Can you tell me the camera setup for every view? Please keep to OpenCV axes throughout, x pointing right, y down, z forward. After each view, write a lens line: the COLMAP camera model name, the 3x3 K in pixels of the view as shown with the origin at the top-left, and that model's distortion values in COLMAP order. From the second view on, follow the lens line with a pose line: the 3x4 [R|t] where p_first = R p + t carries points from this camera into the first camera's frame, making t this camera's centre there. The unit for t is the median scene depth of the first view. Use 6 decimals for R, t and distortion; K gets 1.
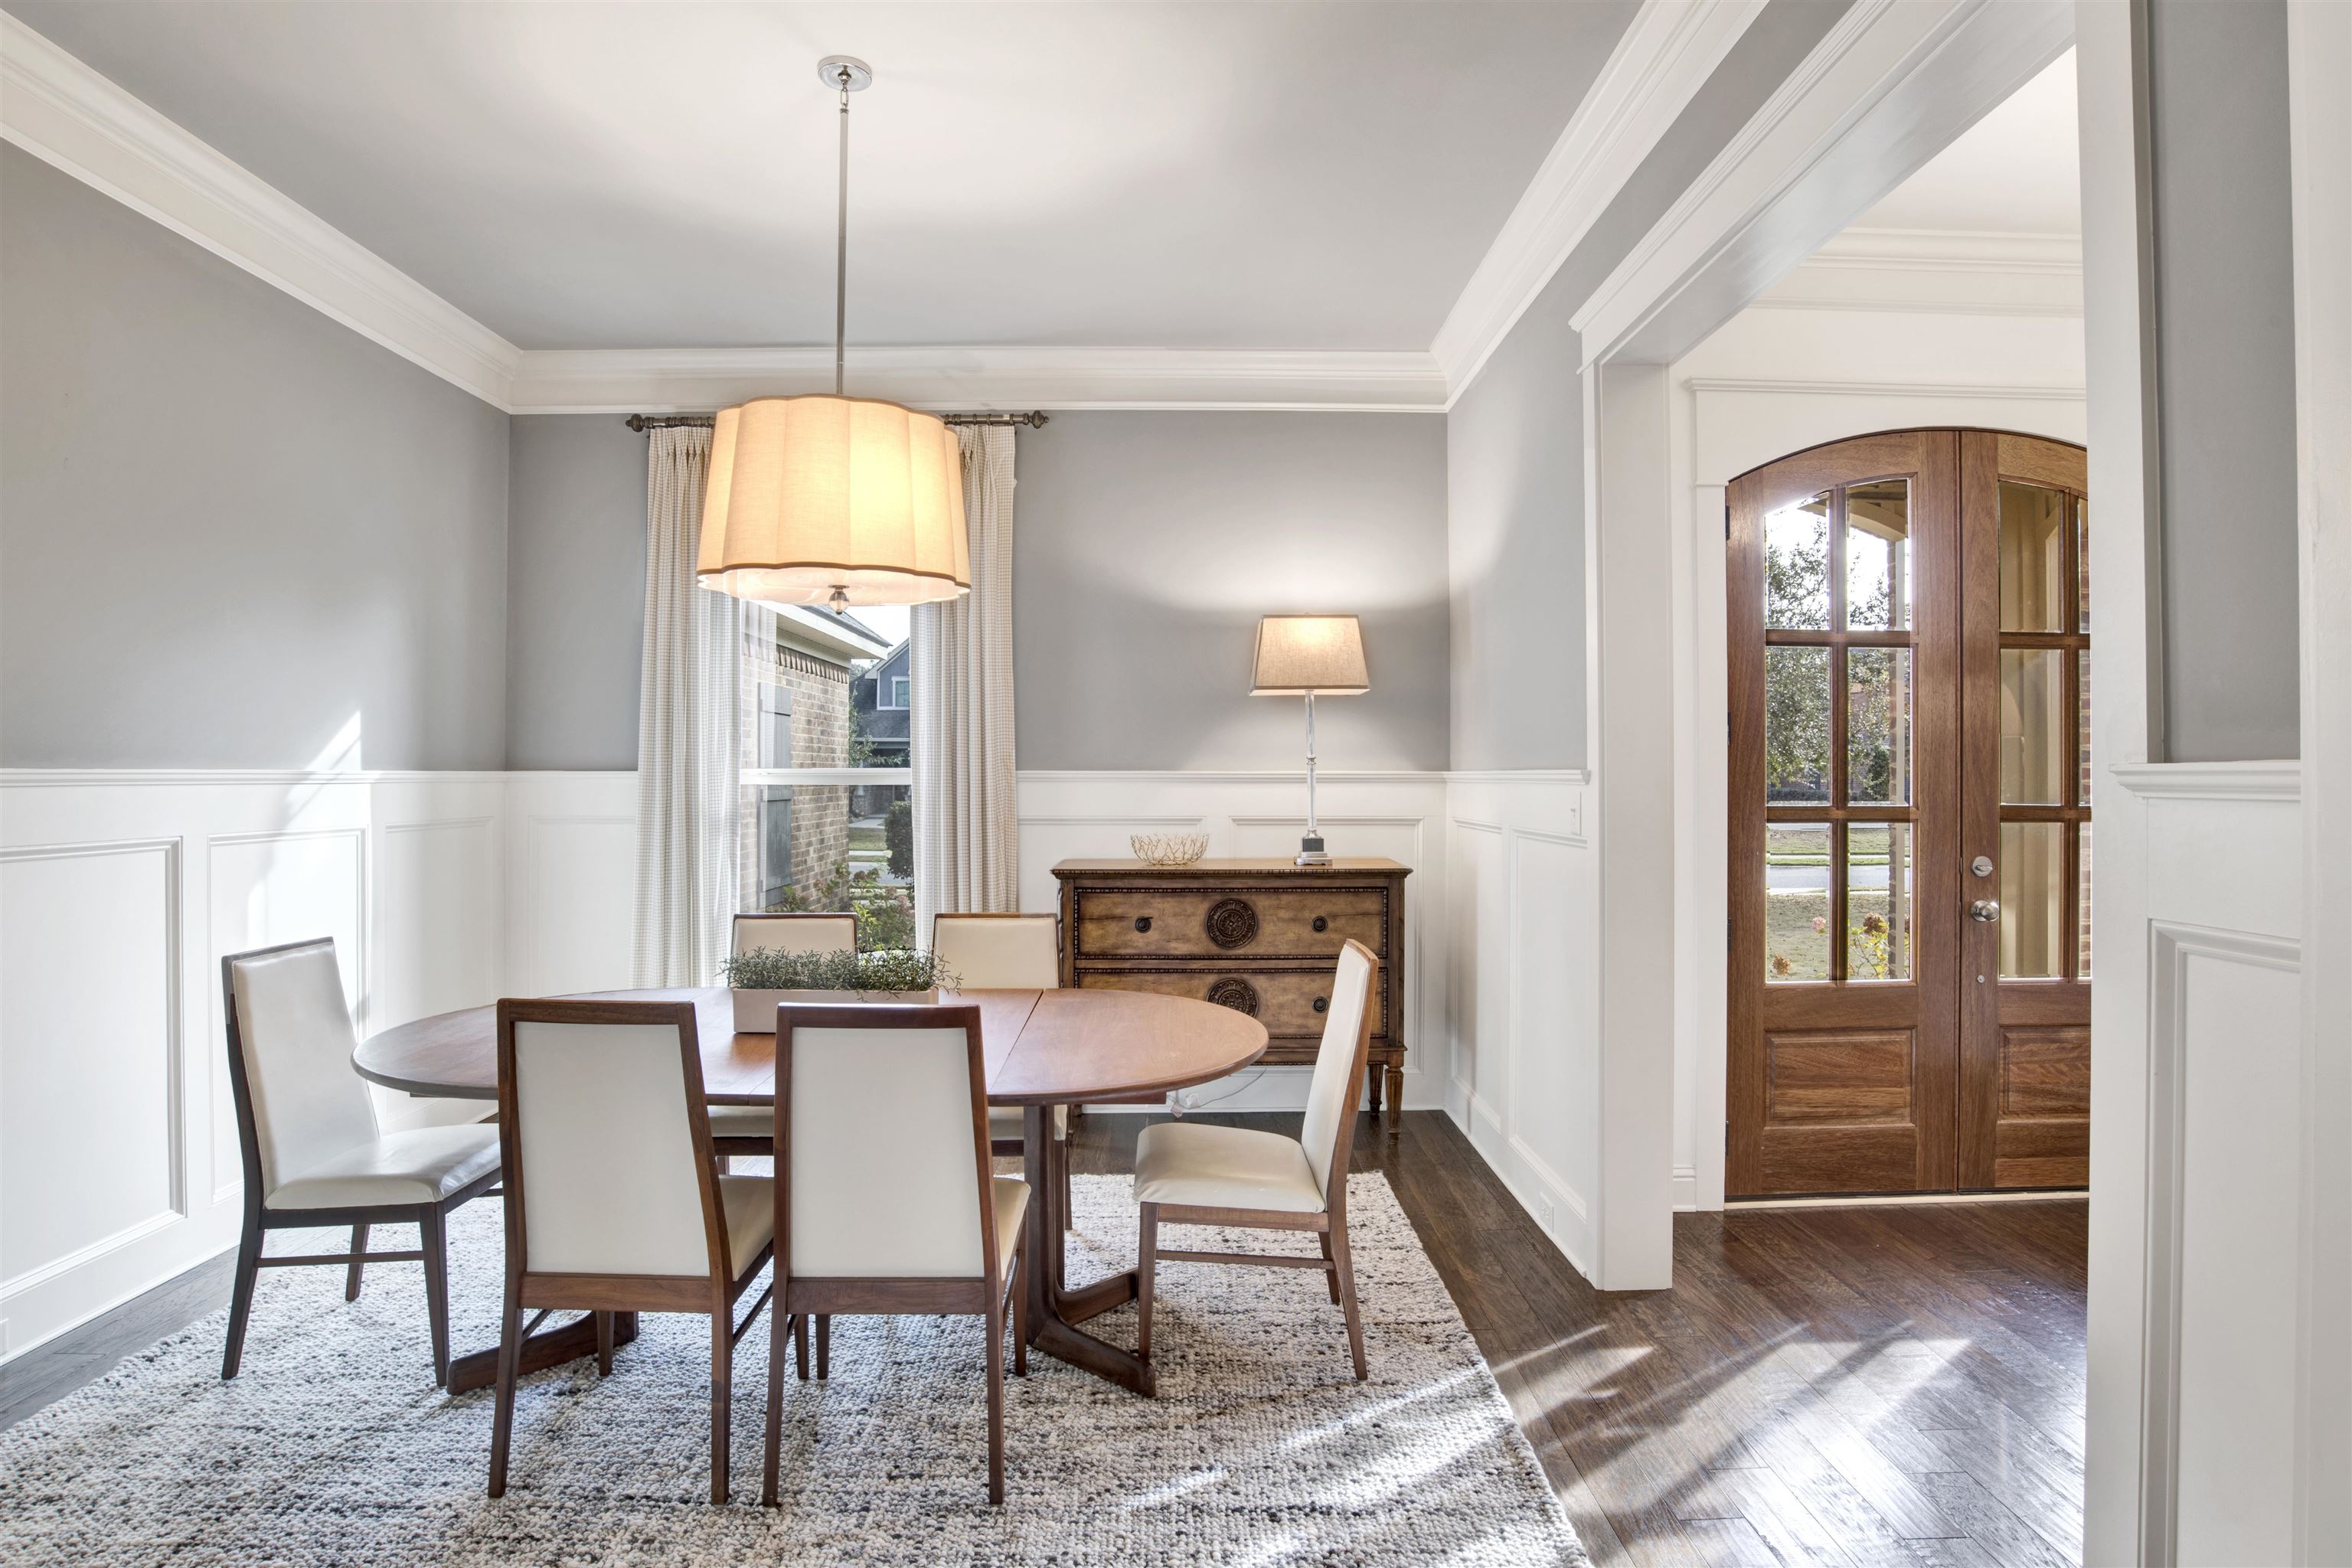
lens RADIAL K [[1263.8, 0, 1188.0], [0, 1263.8, 775.9], [0, 0, 1]] dist [-0.085509, 0.039413]
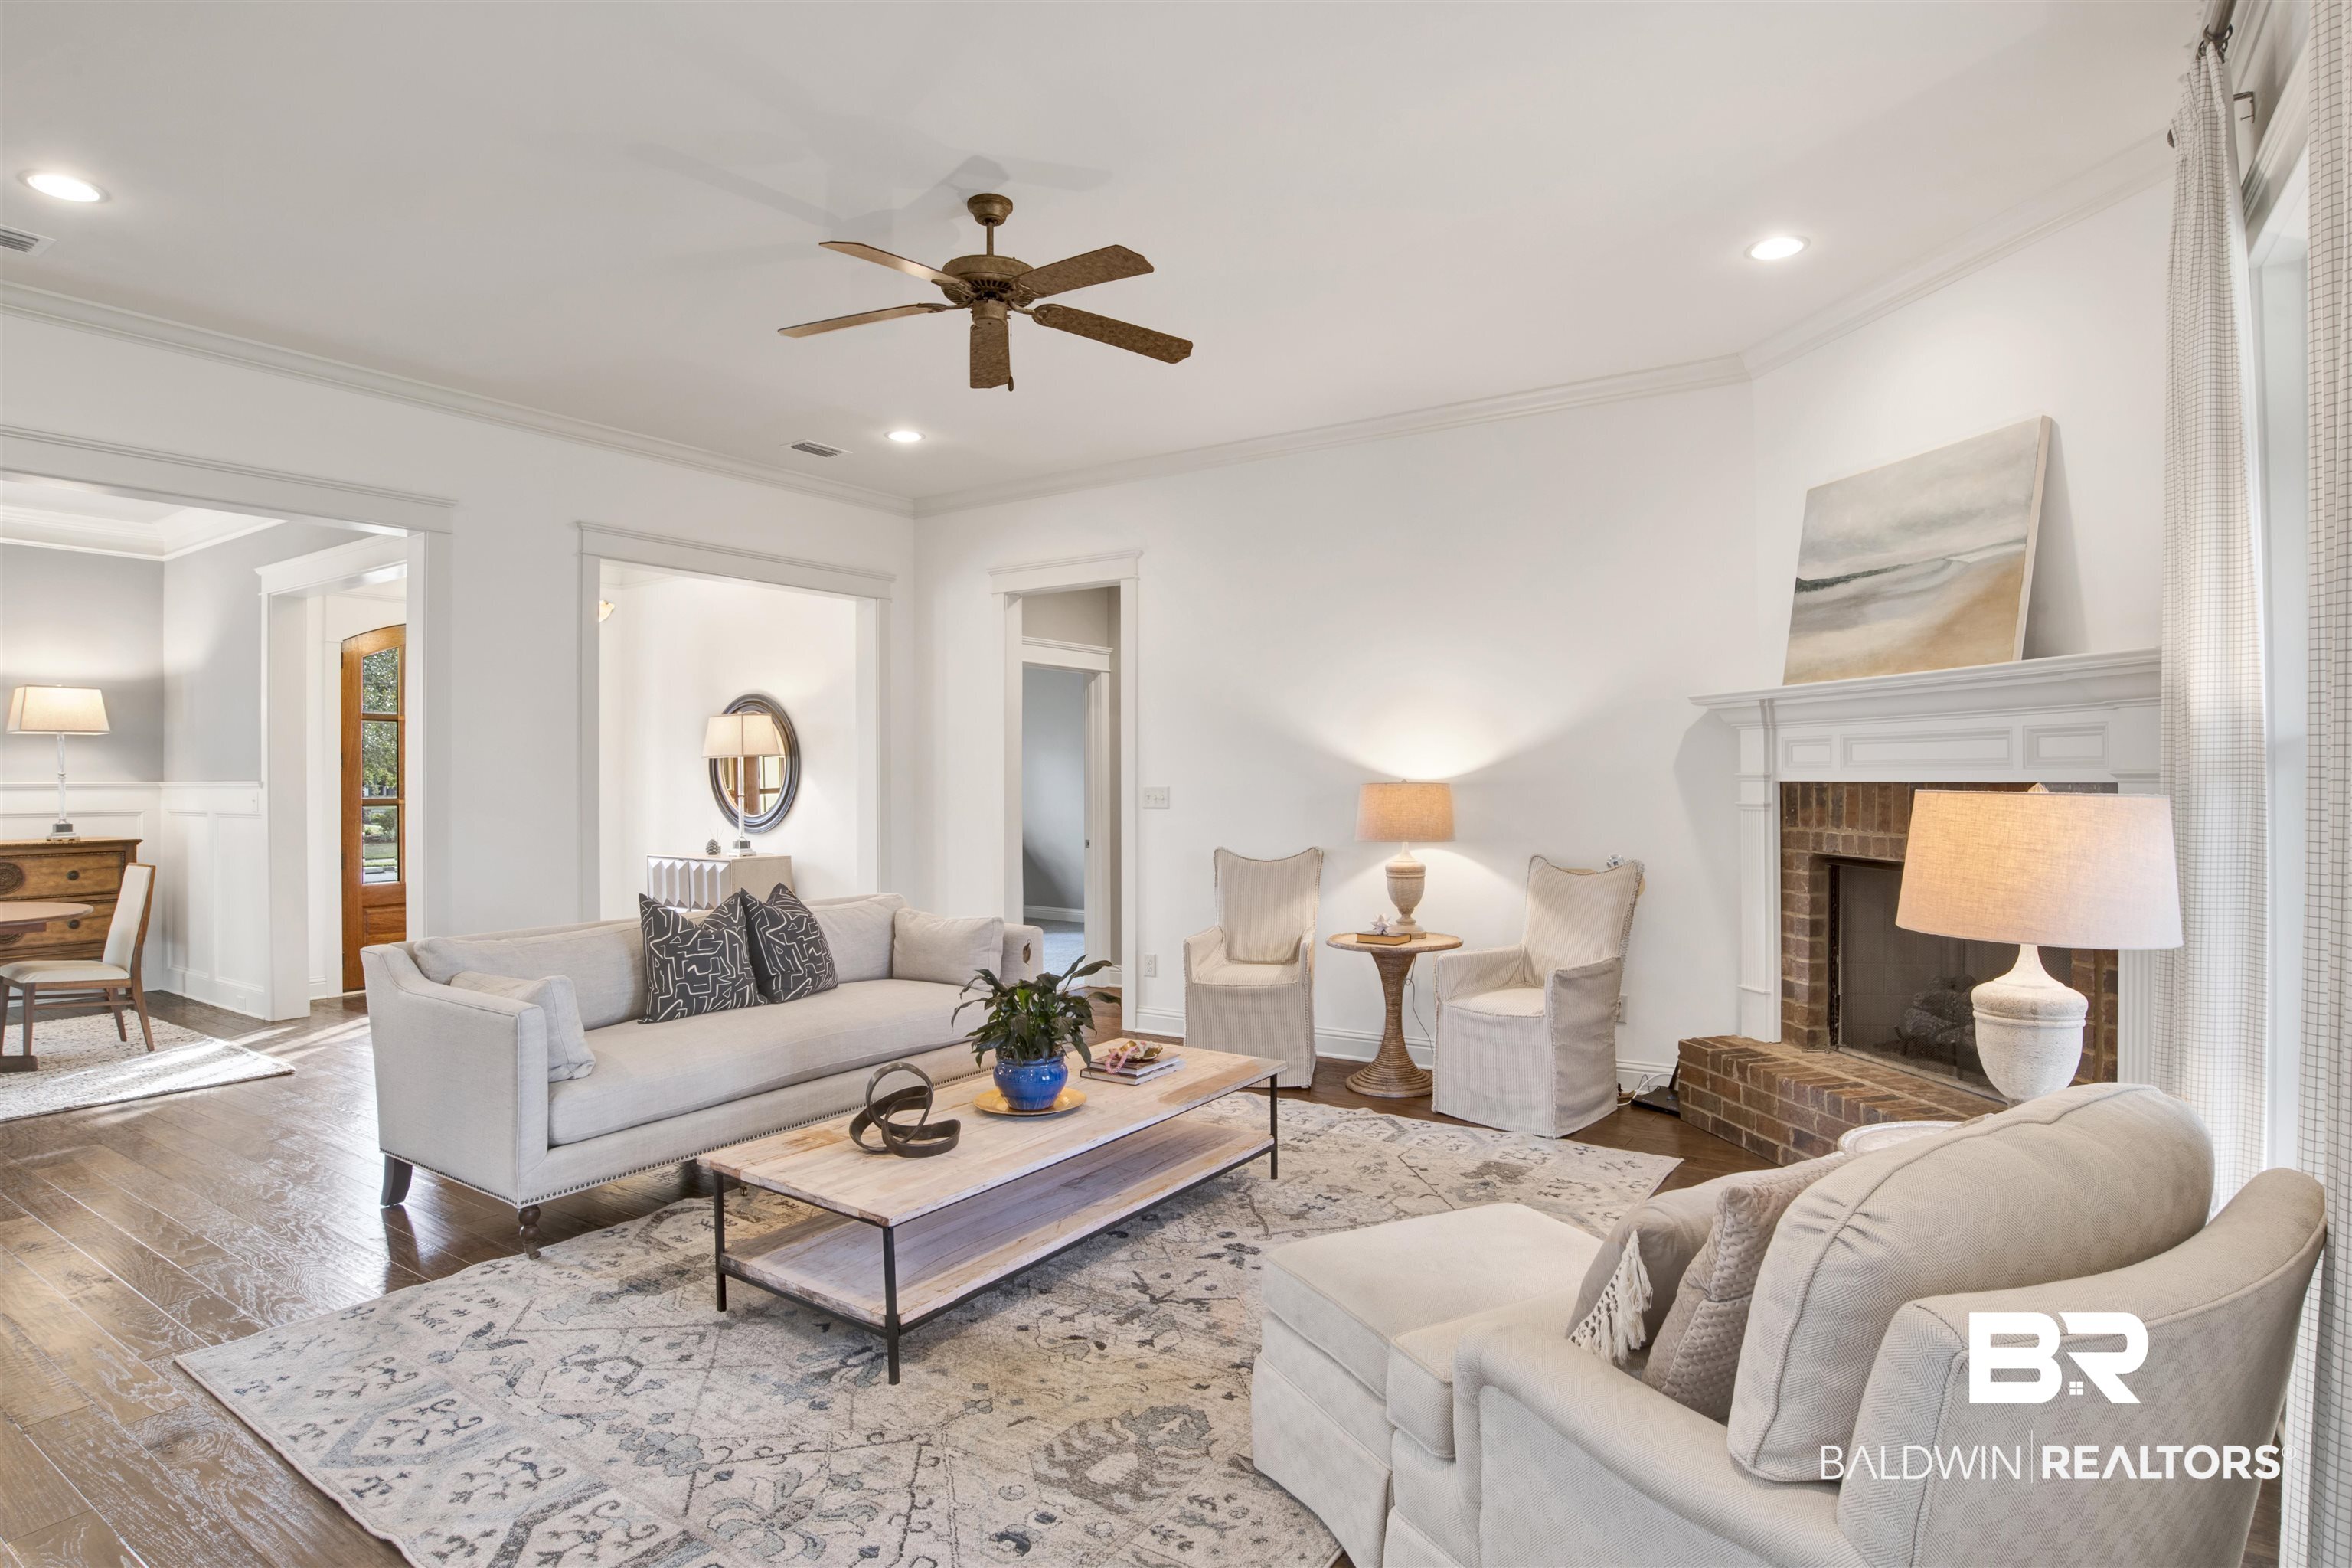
lens RADIAL K [[1263.8, 0, 1188.0], [0, 1263.8, 775.9], [0, 0, 1]] dist [-0.085509, 0.039413]
pose [[0.576931, 0.000450, 0.816793, -0.404908], [0.001646, 0.999997, -0.001713, -0.008772], [-0.816791, 0.002333, 0.576929, -1.295560]]
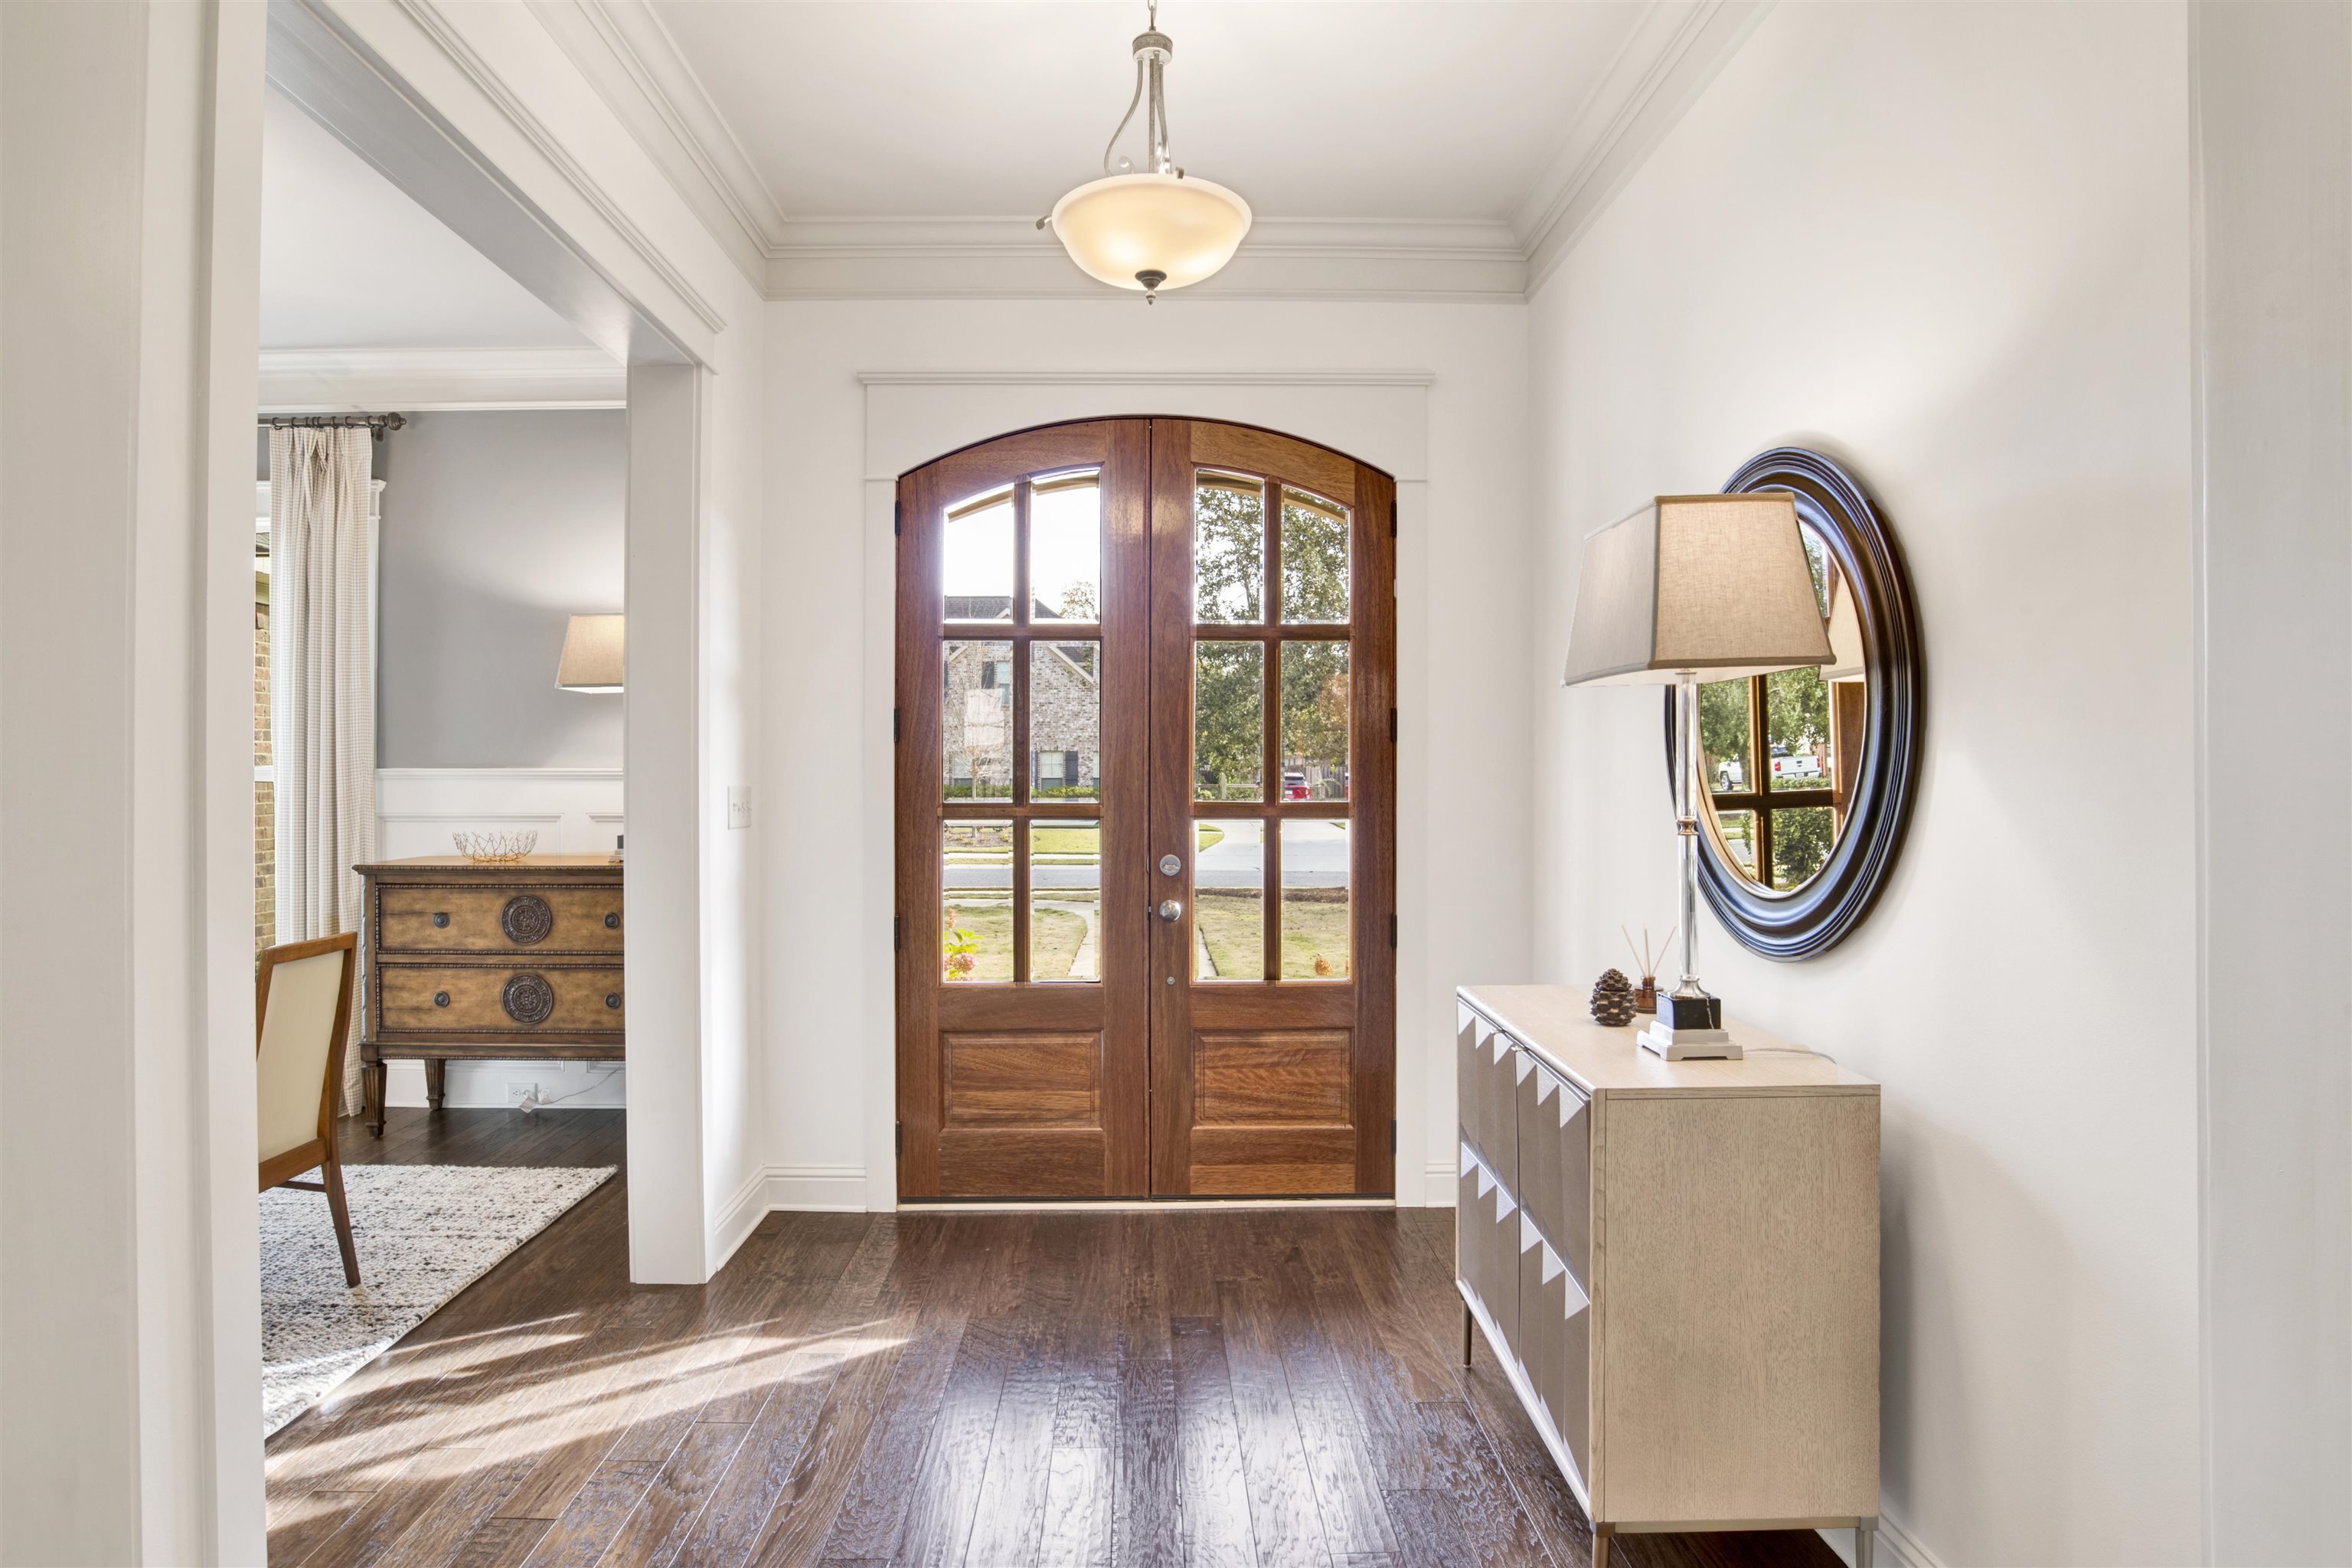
lens RADIAL K [[1320.9, 0, 1175.3], [0, 1320.9, 767.4], [0, 0, 1]] dist [-0.064413, 0.000793]
pose [[0.999989, -0.002306, 0.004118, 0.644894], [0.002310, 0.999997, -0.001120, -0.002619], [-0.004115, 0.001130, 0.999991, -0.047883]]
